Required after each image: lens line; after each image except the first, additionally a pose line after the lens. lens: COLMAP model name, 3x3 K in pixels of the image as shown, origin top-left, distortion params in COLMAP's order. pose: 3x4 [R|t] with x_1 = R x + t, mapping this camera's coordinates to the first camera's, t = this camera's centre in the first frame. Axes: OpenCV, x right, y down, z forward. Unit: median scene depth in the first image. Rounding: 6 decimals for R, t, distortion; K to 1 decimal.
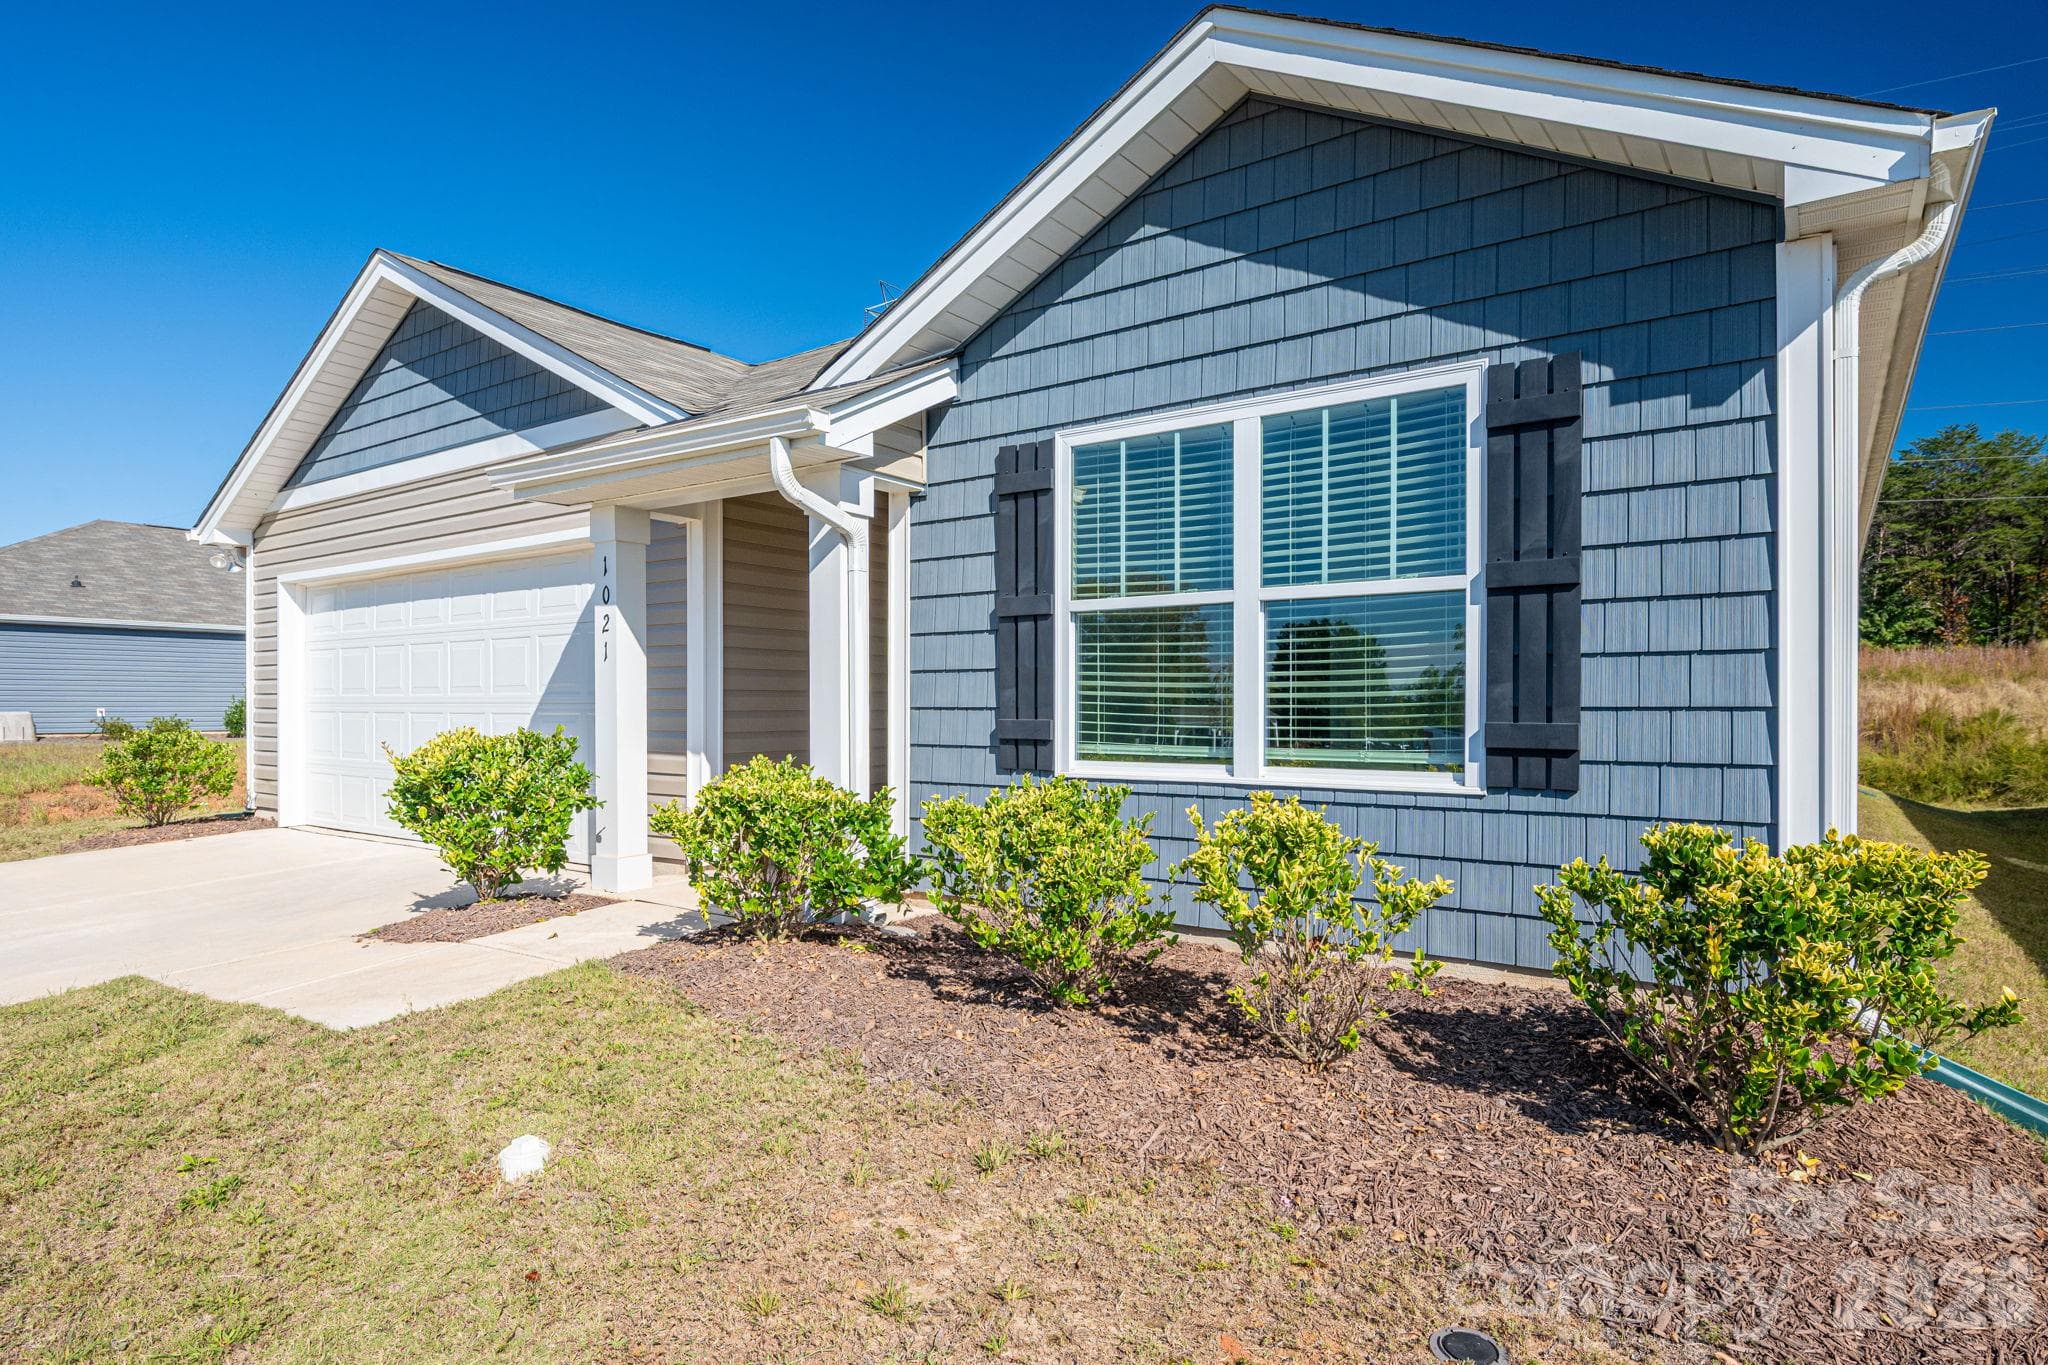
lens RADIAL K [[1142.5, 0, 1022.2], [0, 1142.5, 693.0], [0, 0, 1]] dist [0.000671, 0.000309]
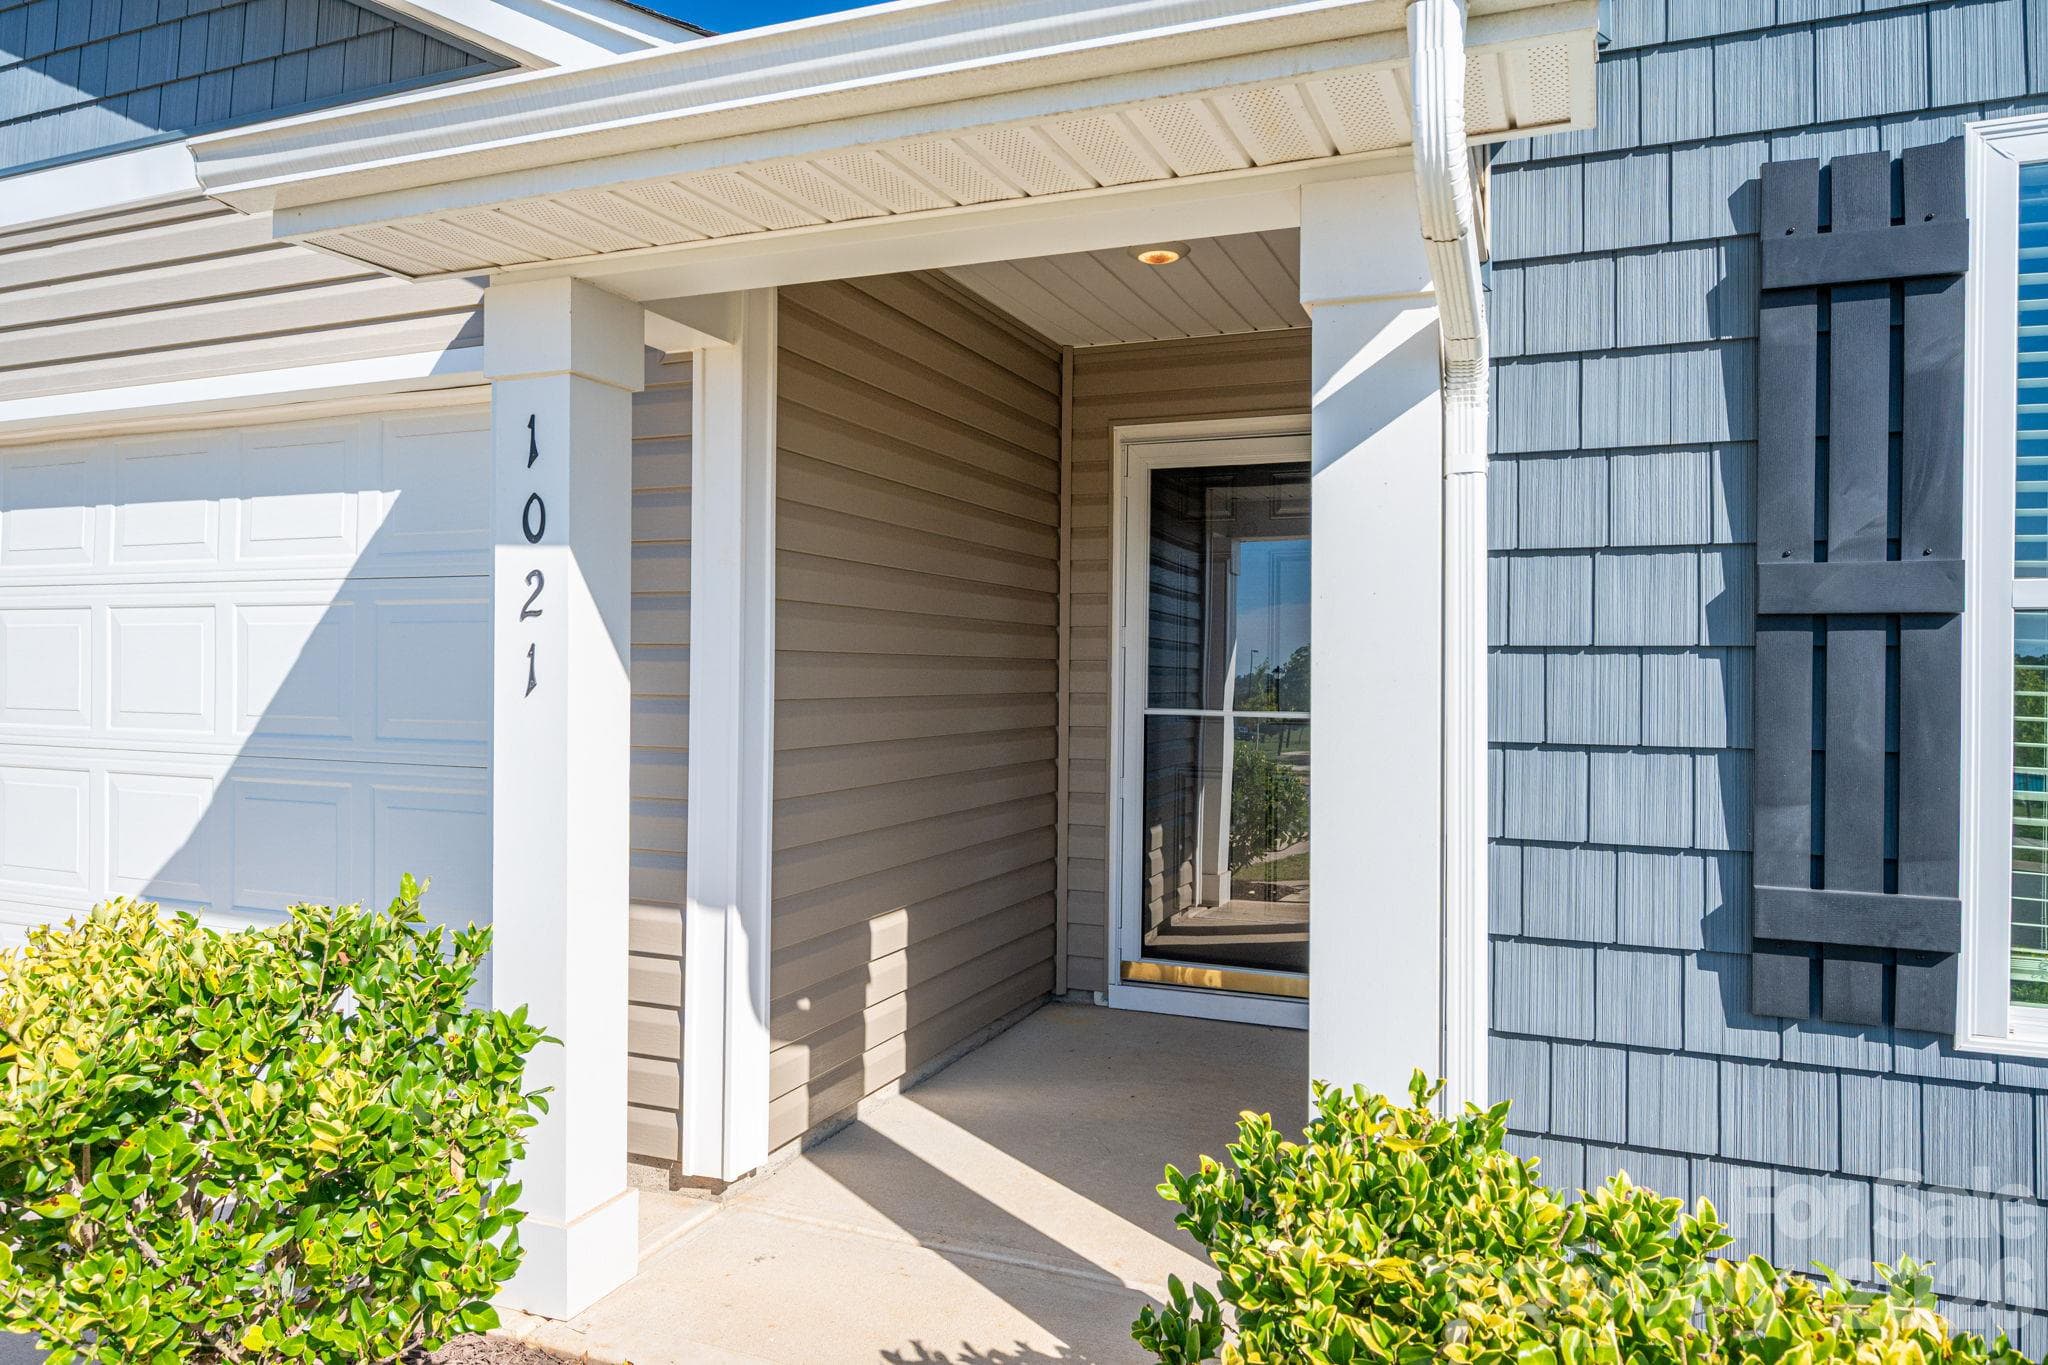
lens RADIAL K [[1316.9, 0, 1041.3], [0, 1316.9, 676.0], [0, 0, 1]] dist [-0.001505, -0.000627]
pose [[0.972972, 0.009890, 0.230710, -0.359307], [-0.013234, 0.999829, 0.012950, -0.049772], [-0.230543, -0.015653, 0.972936, 0.646159]]
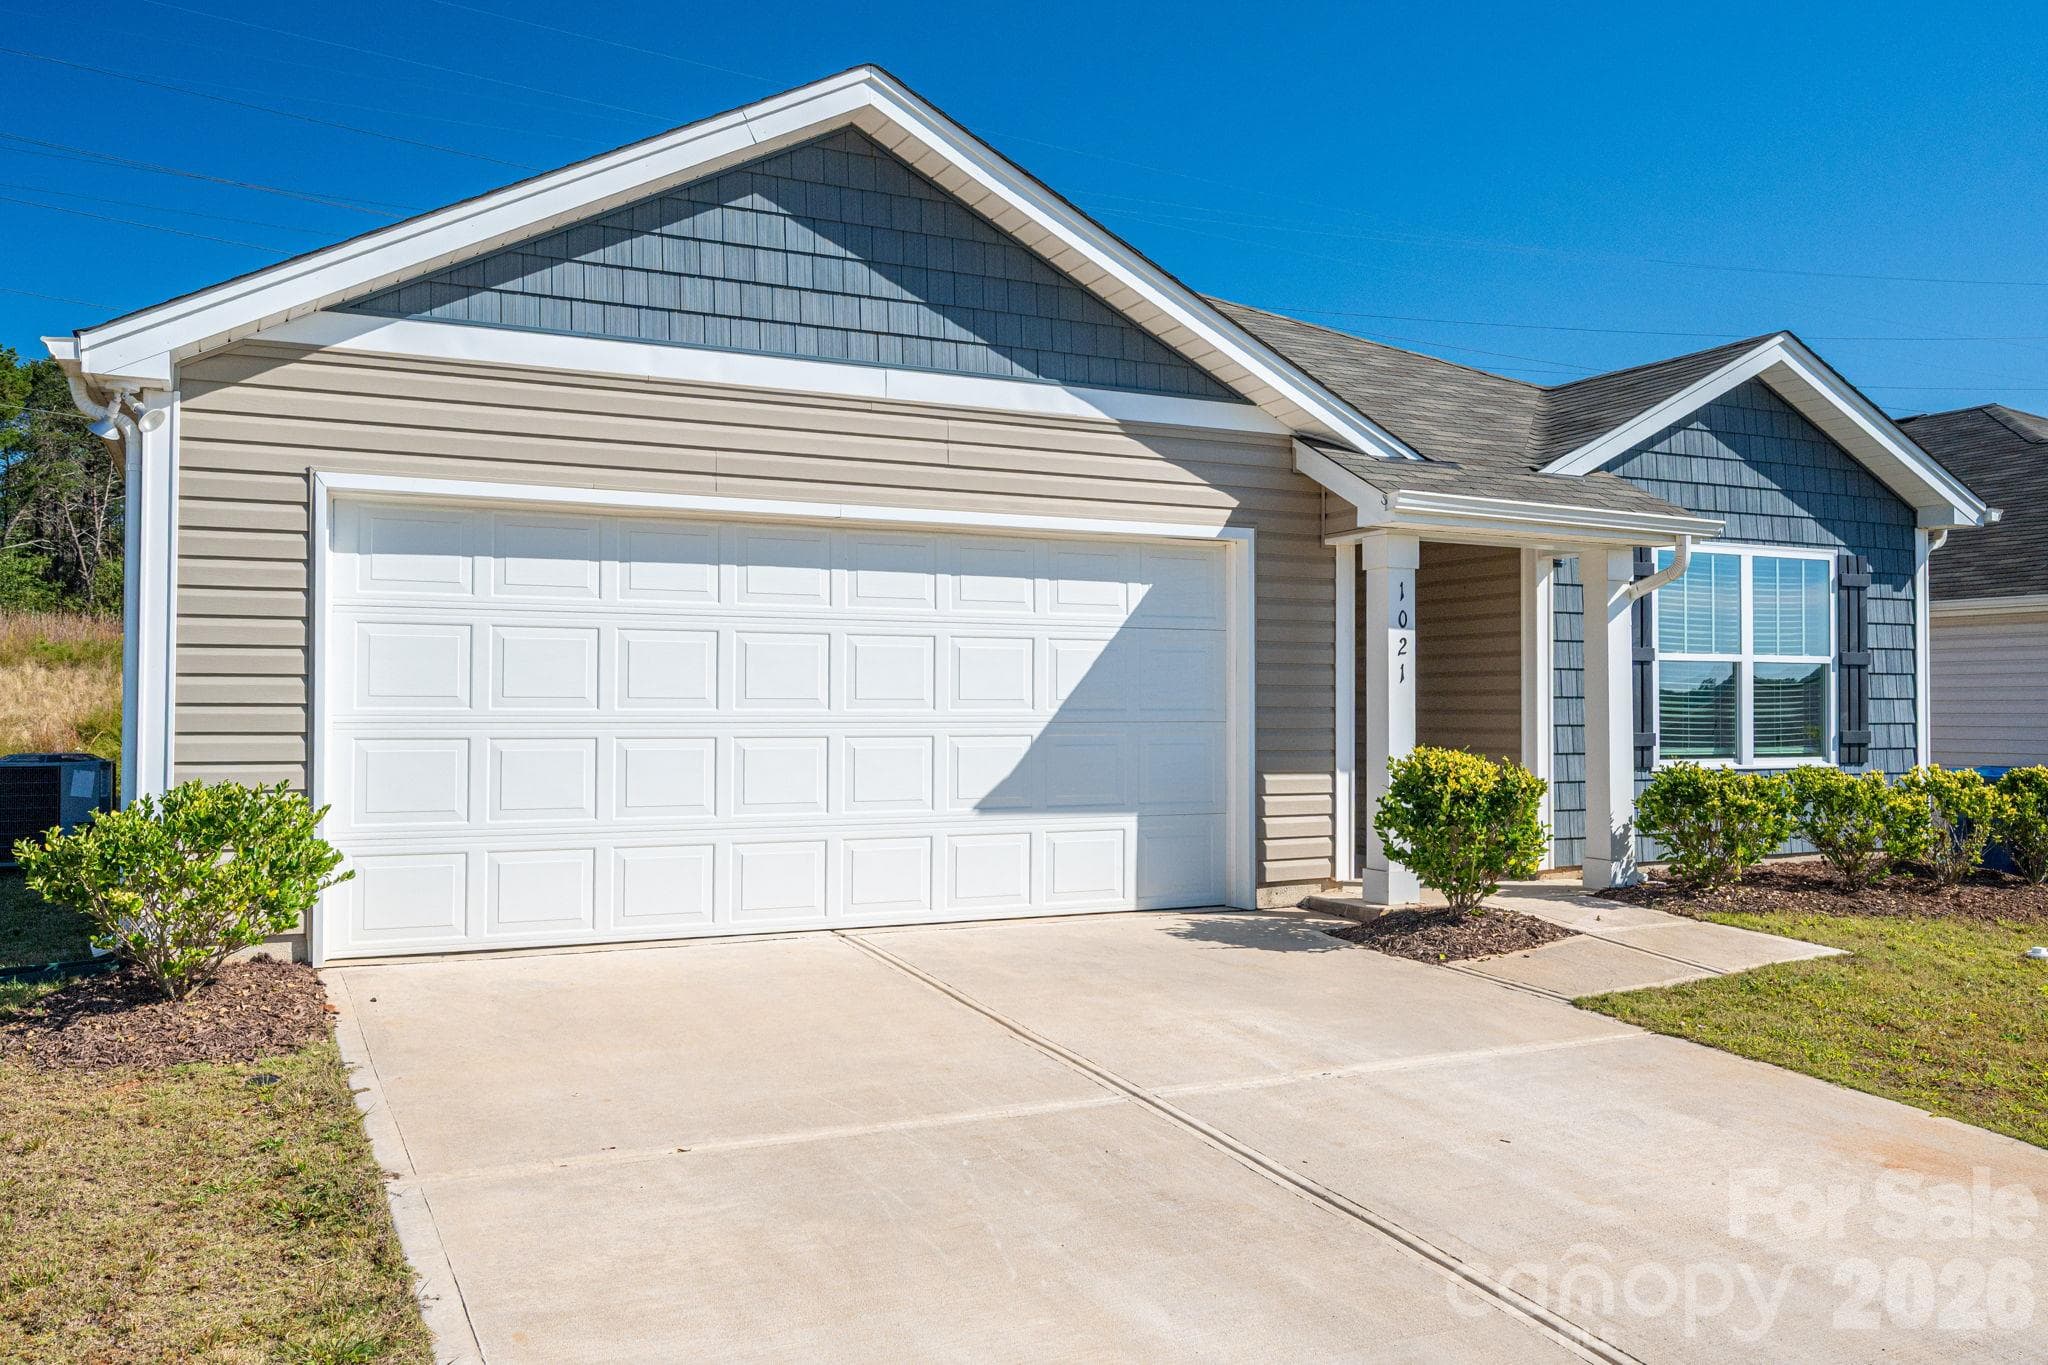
lens RADIAL K [[1392.8, 0, 1029.6], [0, 1392.8, 682.8], [0, 0, 1]] dist [-0.005314, -0.001358]
pose [[0.510633, 0.016609, 0.859638, -1.926135], [-0.011324, 0.999857, -0.012591, -0.009722], [-0.859724, -0.003305, 0.510748, 0.771978]]
